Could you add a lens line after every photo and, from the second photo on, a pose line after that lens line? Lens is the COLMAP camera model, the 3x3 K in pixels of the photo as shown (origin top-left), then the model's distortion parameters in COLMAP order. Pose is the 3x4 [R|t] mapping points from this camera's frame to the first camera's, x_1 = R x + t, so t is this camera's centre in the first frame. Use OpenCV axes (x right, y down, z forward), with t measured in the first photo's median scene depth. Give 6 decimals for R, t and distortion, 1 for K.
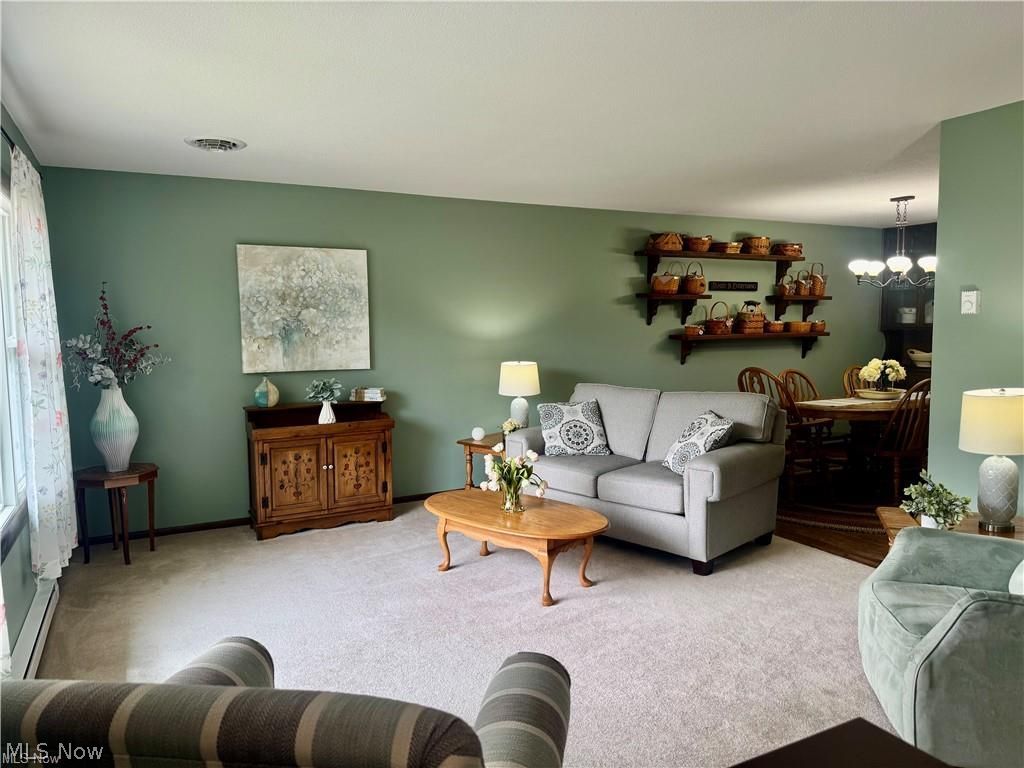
lens RADIAL K [[746.3, 0, 517.3], [0, 746.3, 376.5], [0, 0, 1]] dist [0.085024, -0.040810]
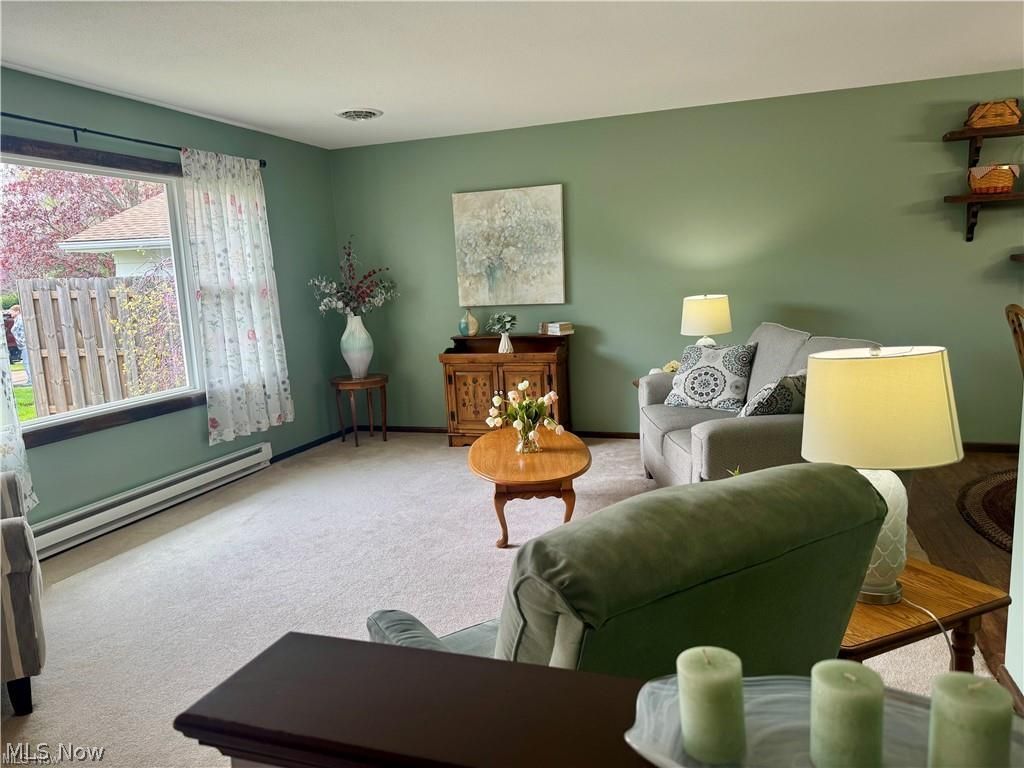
lens RADIAL K [[746.3, 0, 517.3], [0, 746.3, 393.8], [0, 0, 1]] dist [0.085024, -0.040810]
pose [[0.684198, 0.098599, -0.722600, 0.542421], [-0.013139, 0.992324, 0.122962, -0.013099], [0.729178, -0.074636, 0.680242, 0.257758]]
